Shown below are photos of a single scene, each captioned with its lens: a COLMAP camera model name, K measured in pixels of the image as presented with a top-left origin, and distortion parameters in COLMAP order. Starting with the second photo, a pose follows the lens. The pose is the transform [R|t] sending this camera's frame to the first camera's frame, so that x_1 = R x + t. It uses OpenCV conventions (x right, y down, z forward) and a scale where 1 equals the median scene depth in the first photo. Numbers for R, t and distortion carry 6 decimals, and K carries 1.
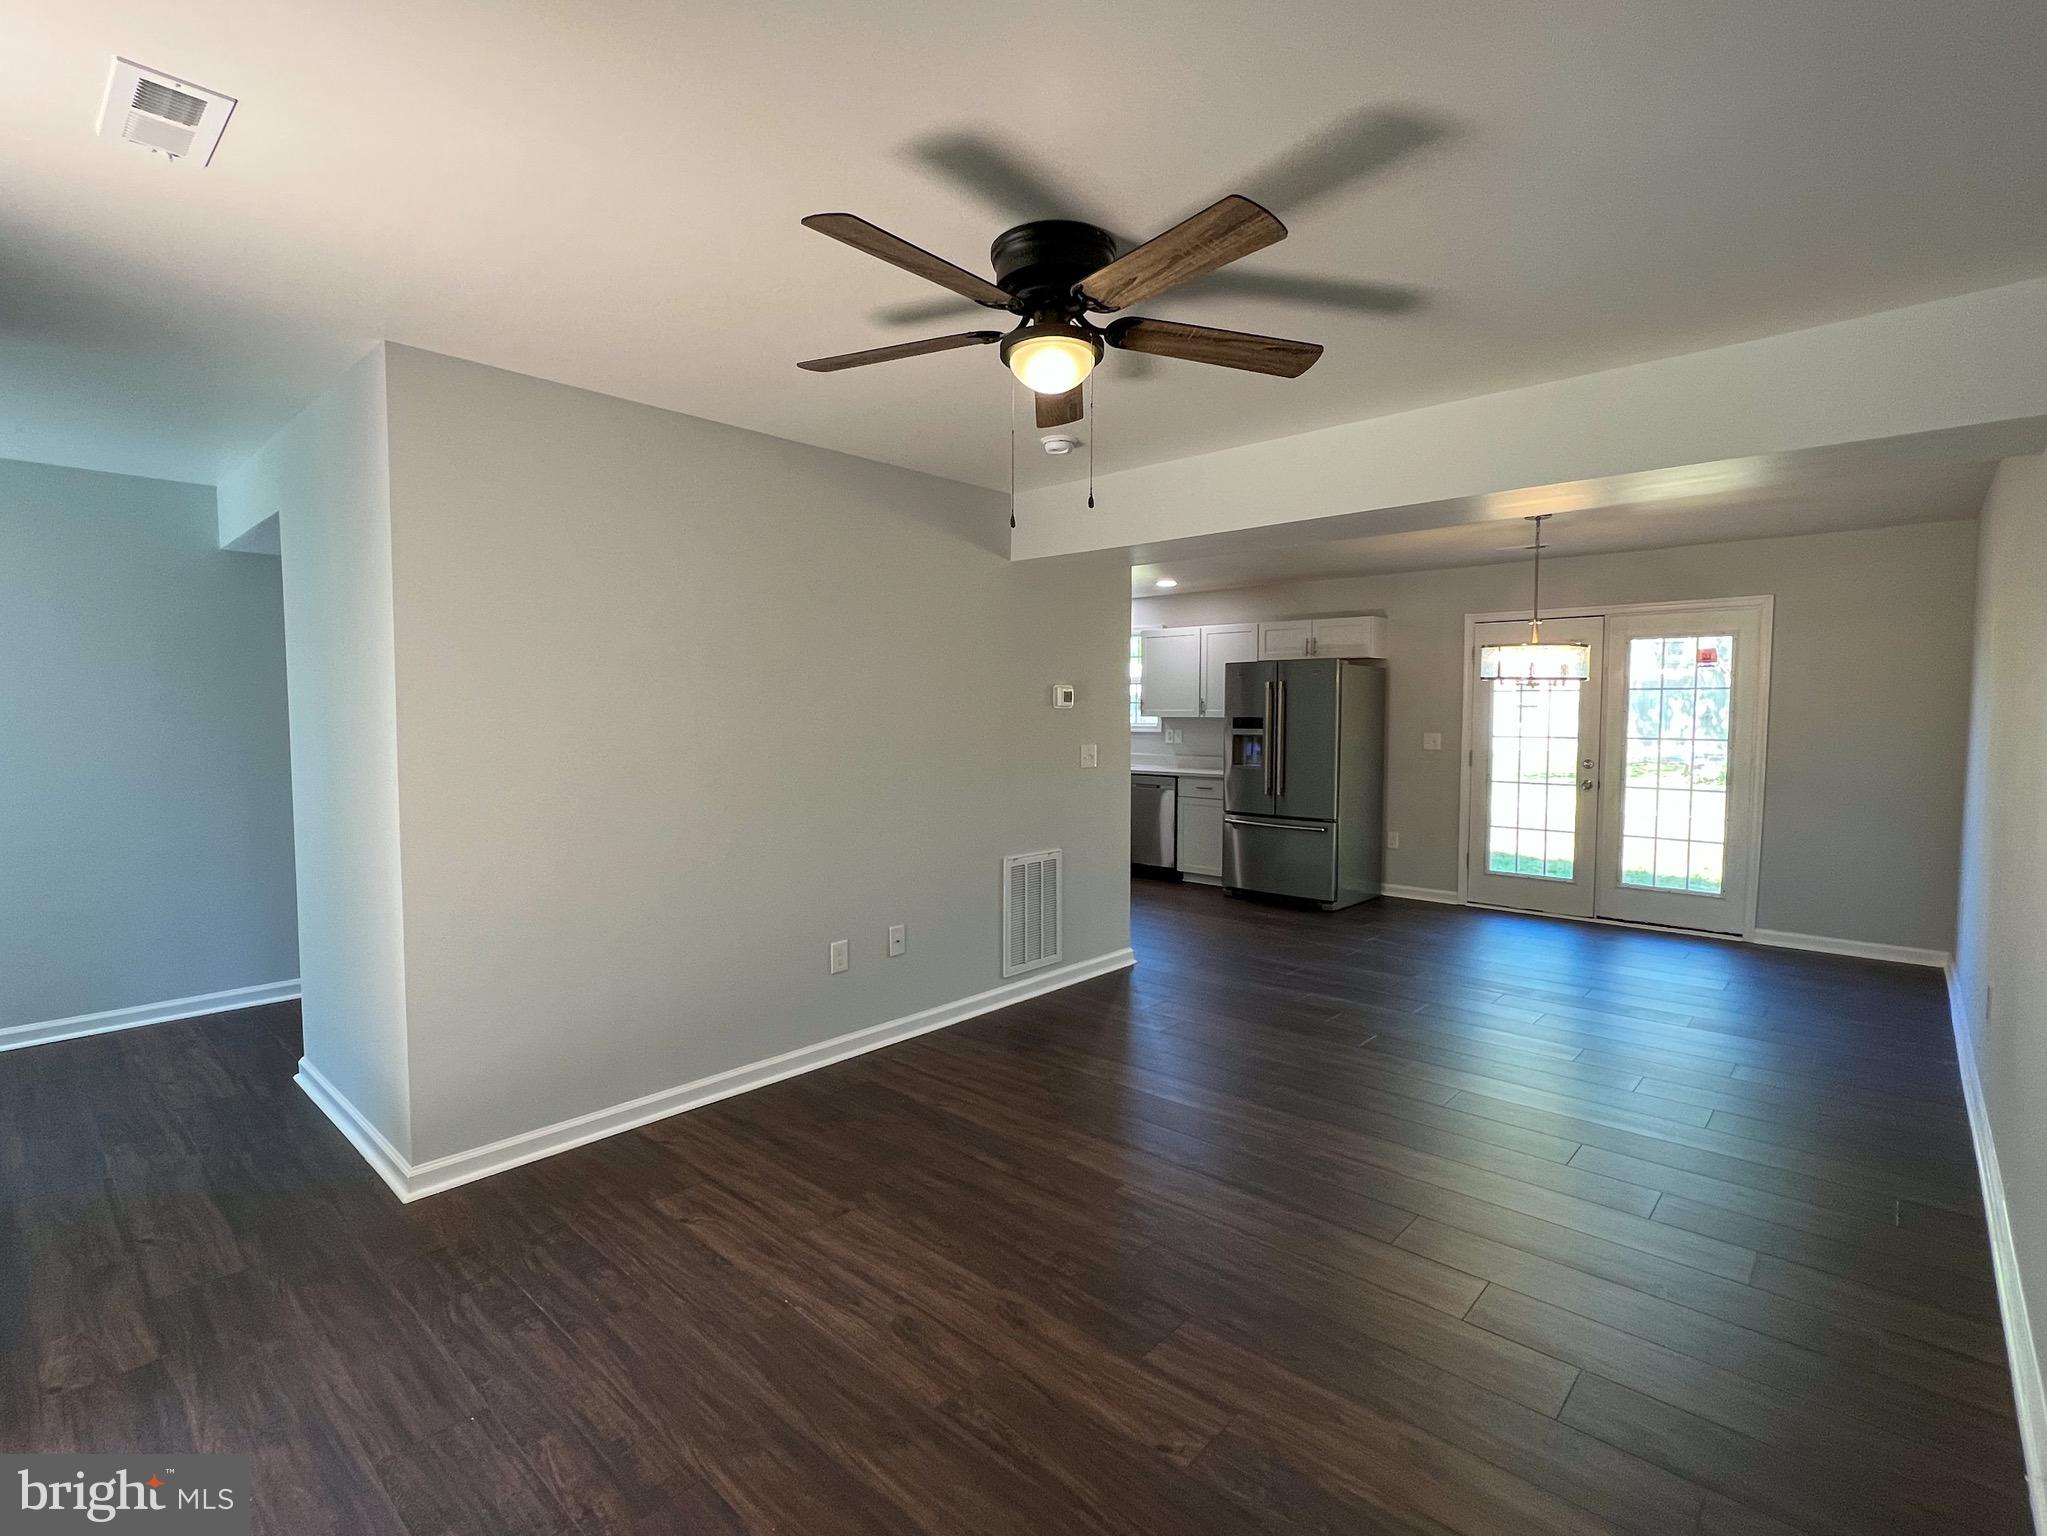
lens RADIAL K [[967.1, 0, 1009.4], [0, 967.1, 767.9], [0, 0, 1]] dist [-0.004555, -0.000915]
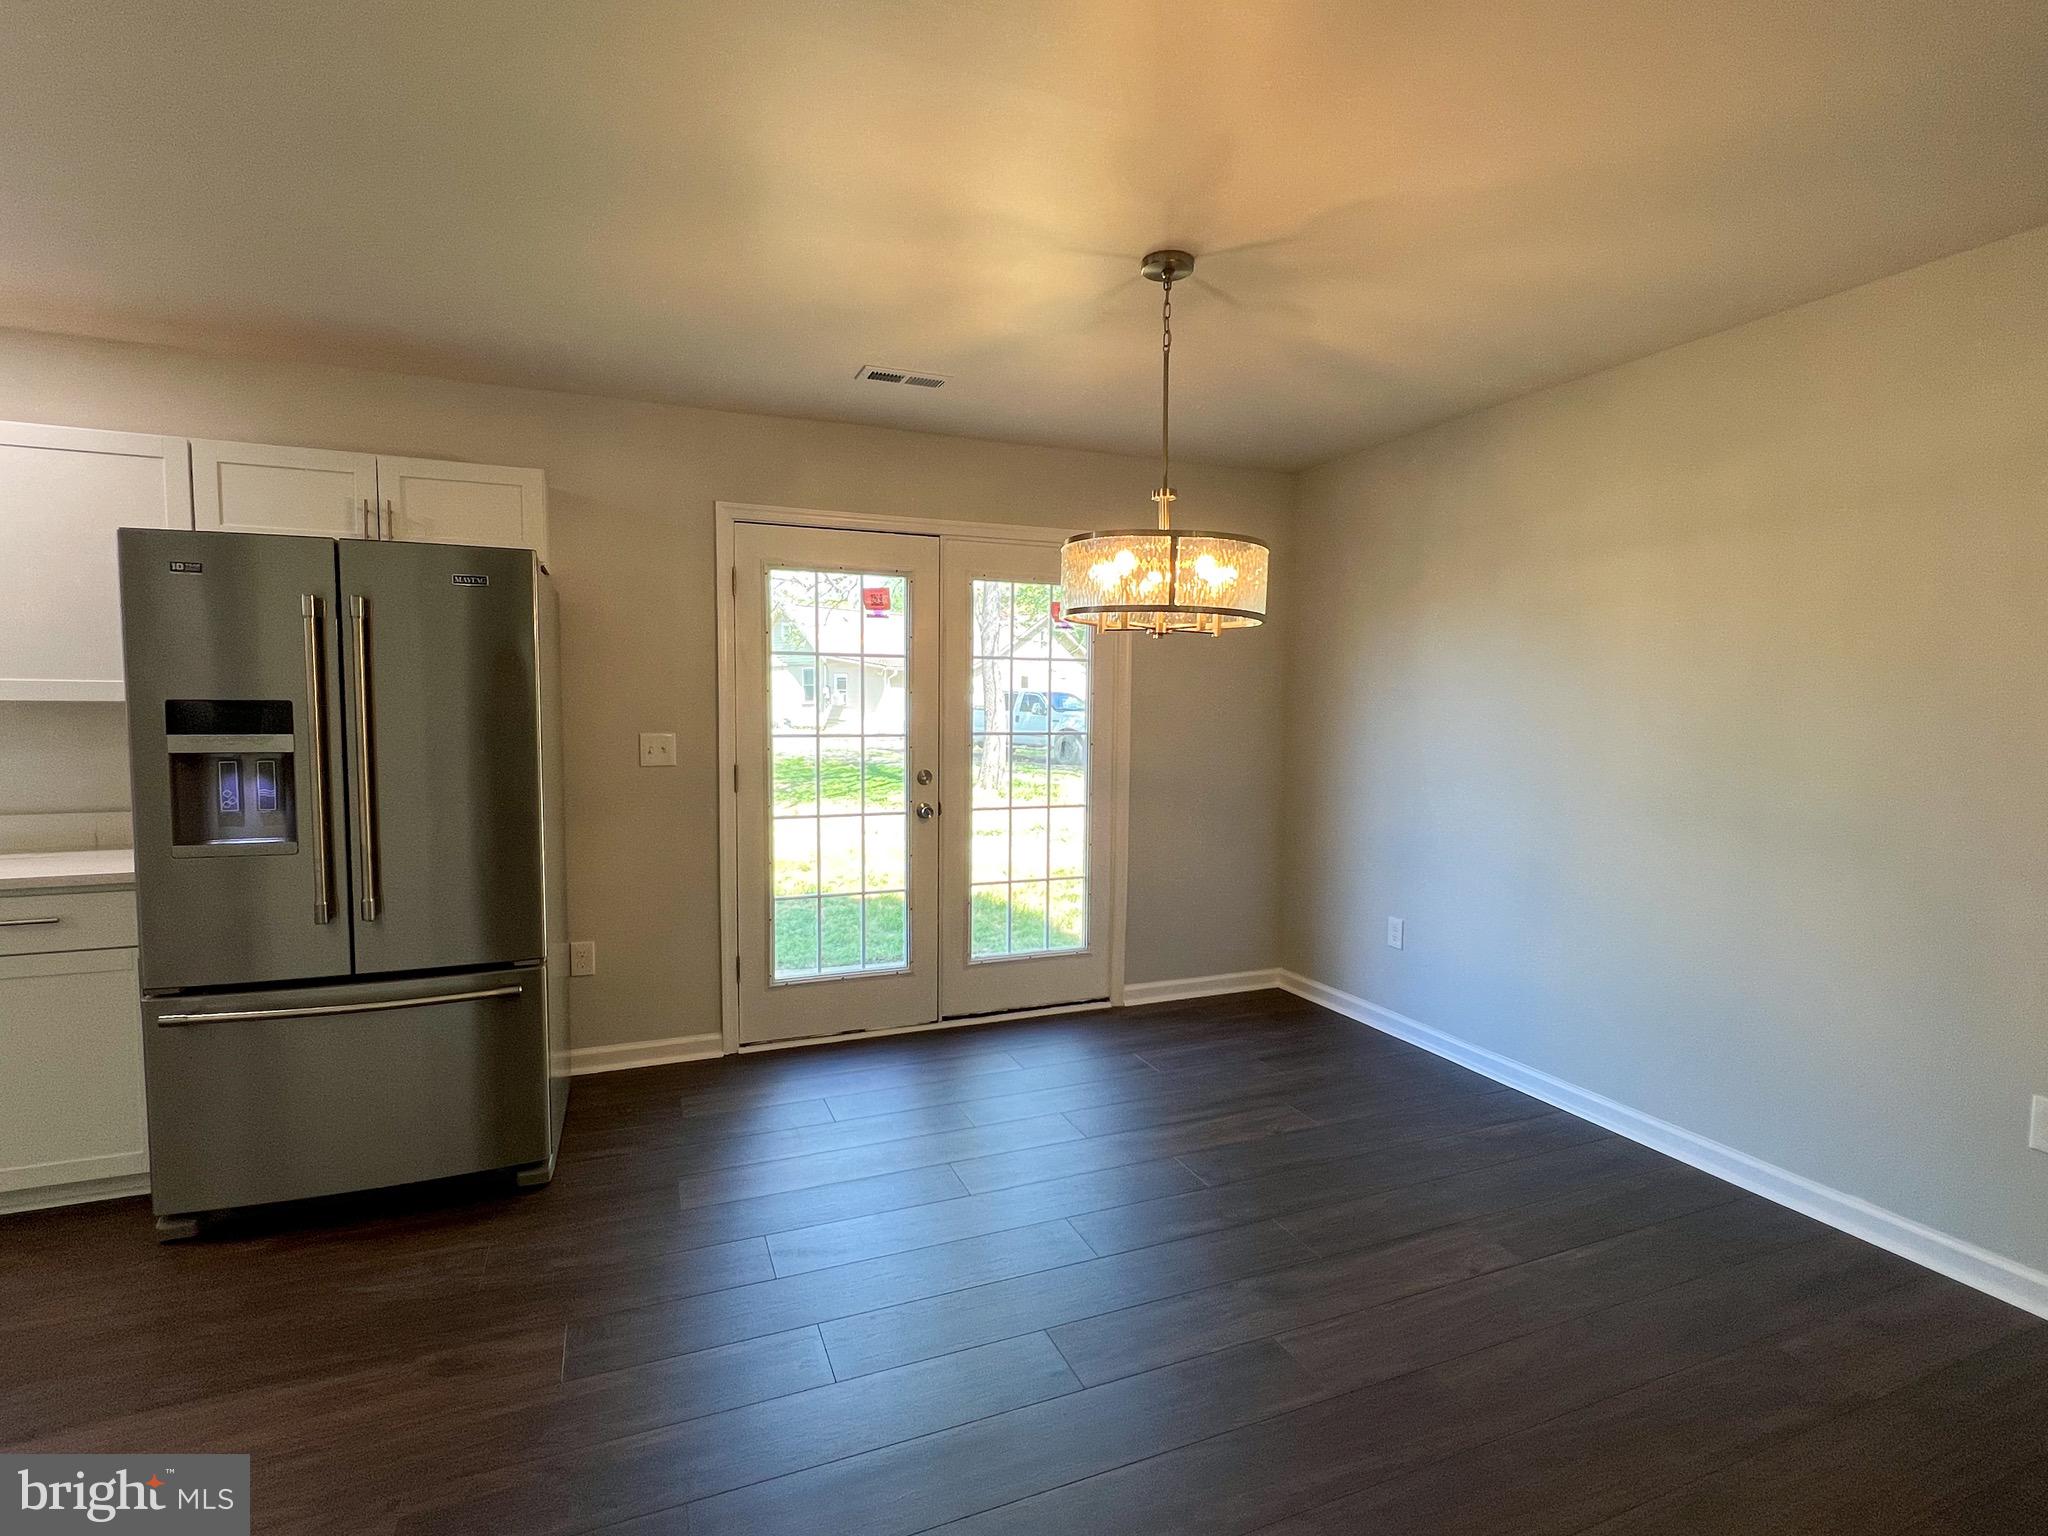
lens RADIAL K [[967.6, 0, 1009.9], [0, 967.6, 767.9], [0, 0, 1]] dist [-0.004555, -0.000915]
pose [[0.413562, -0.059650, 0.908520, 0.062339], [0.046596, 0.997931, 0.044309, -0.035045], [-0.909283, 0.024008, 0.415486, 0.694474]]
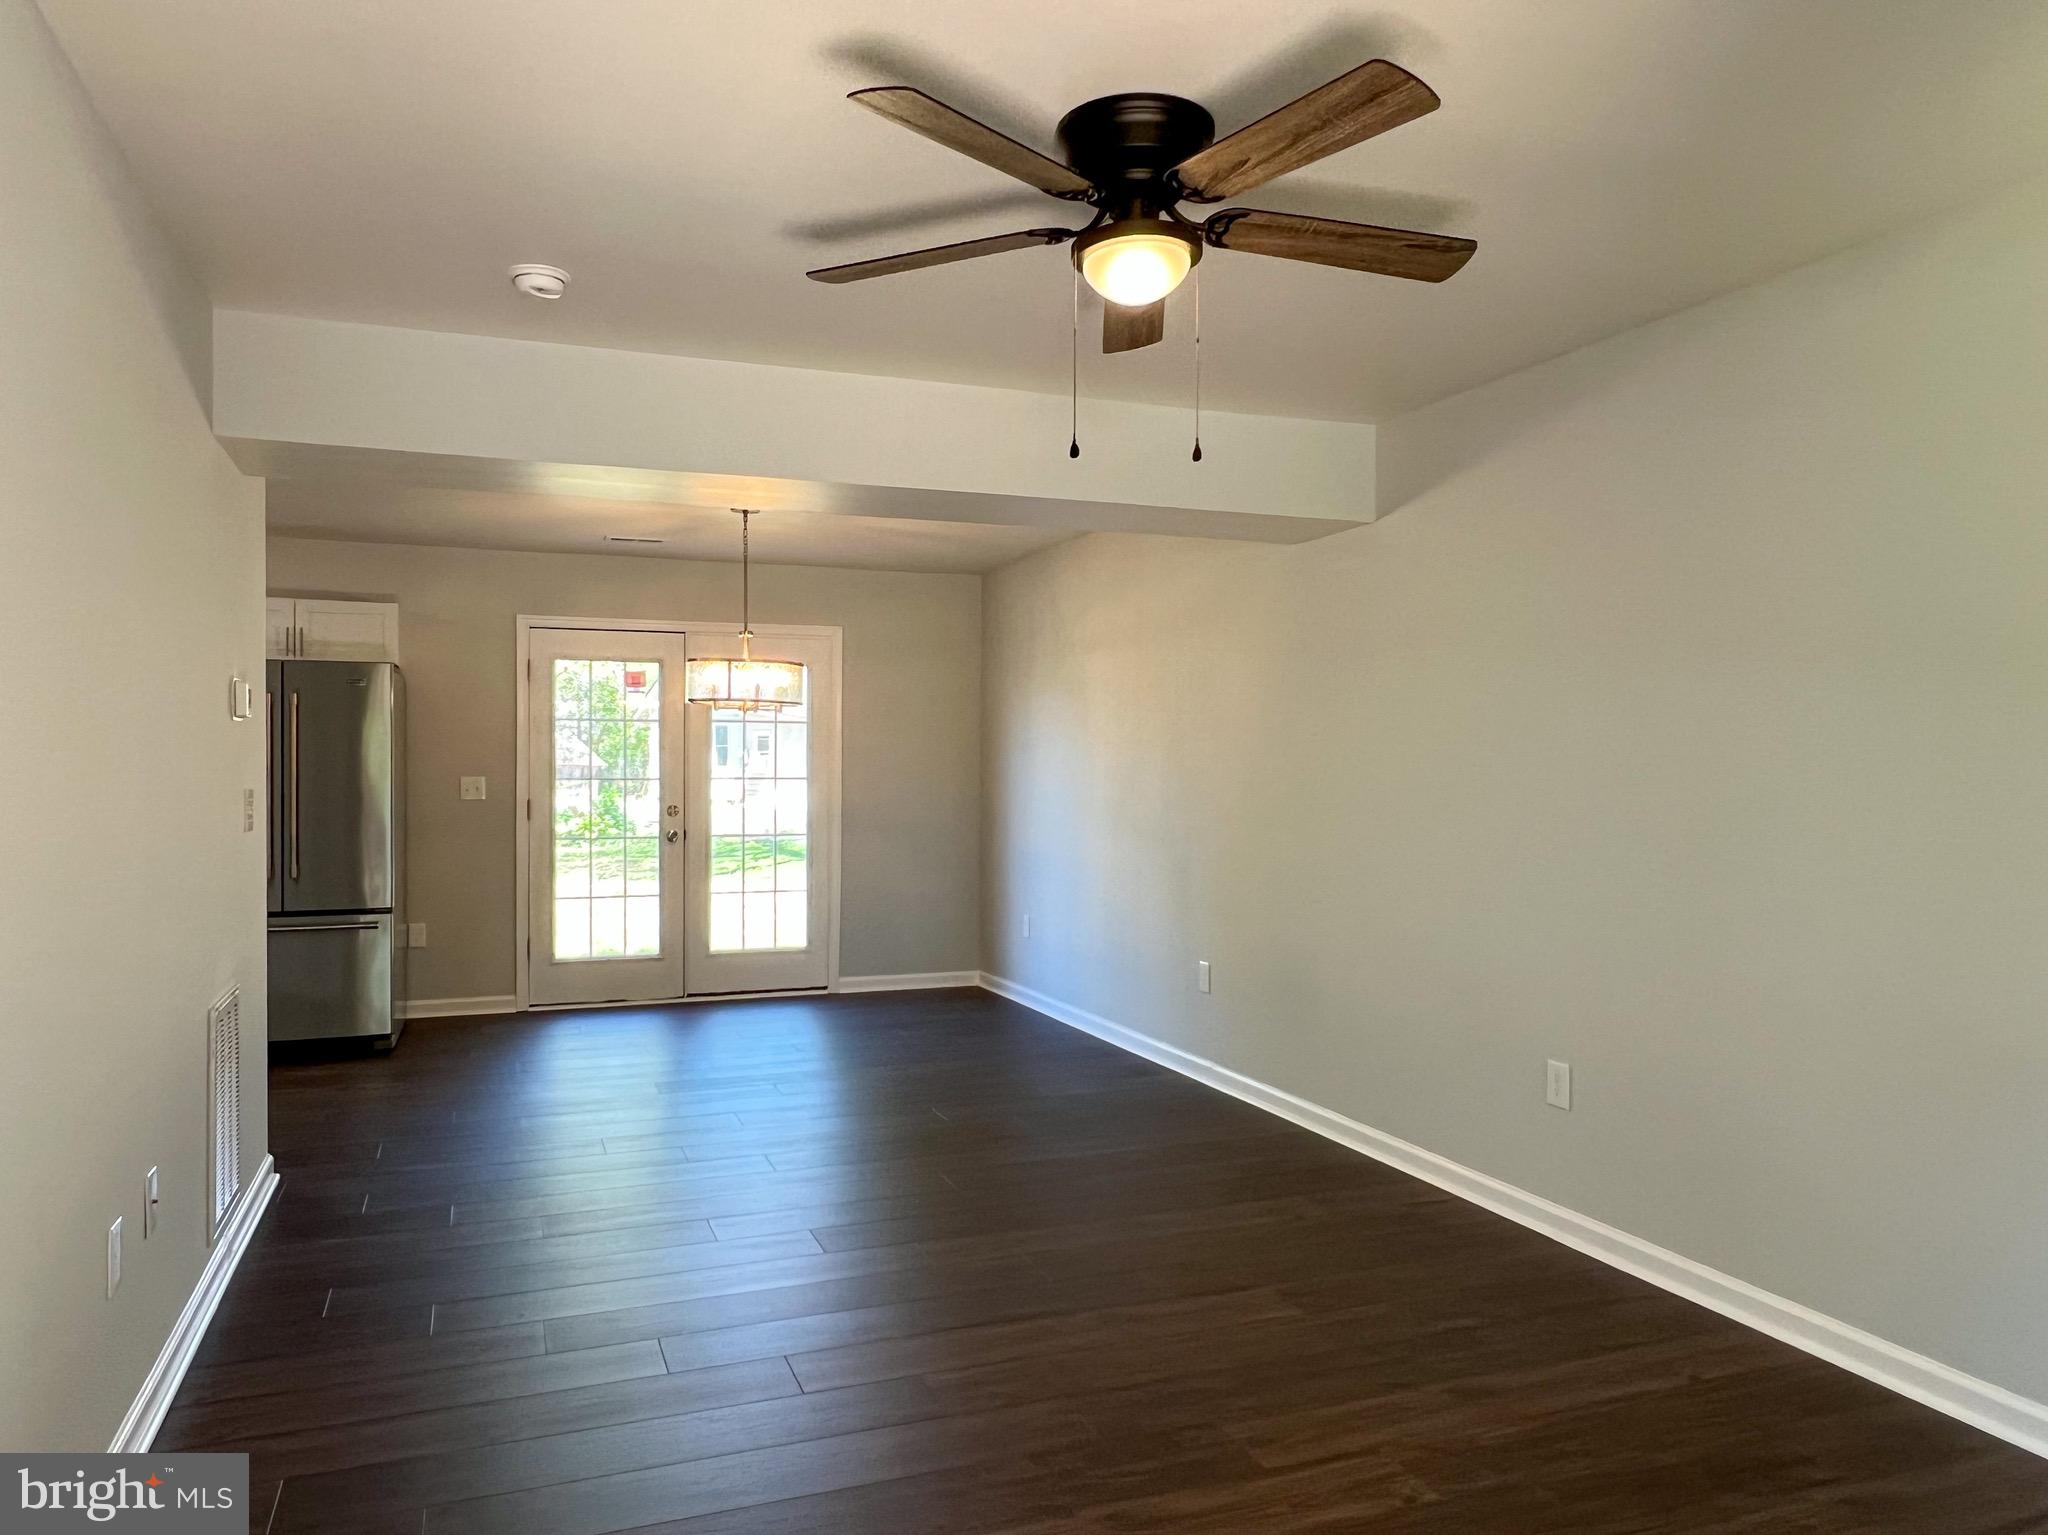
lens RADIAL K [[1437.0, 0, 998.9], [0, 1437.0, 766.5], [0, 0, 1]] dist [0.027981, -0.000385]
pose [[0.440570, -0.001109, 0.897718, -0.381132], [0.051196, 0.998403, -0.023892, 0.001985], [-0.896257, 0.056486, 0.439923, 0.207450]]
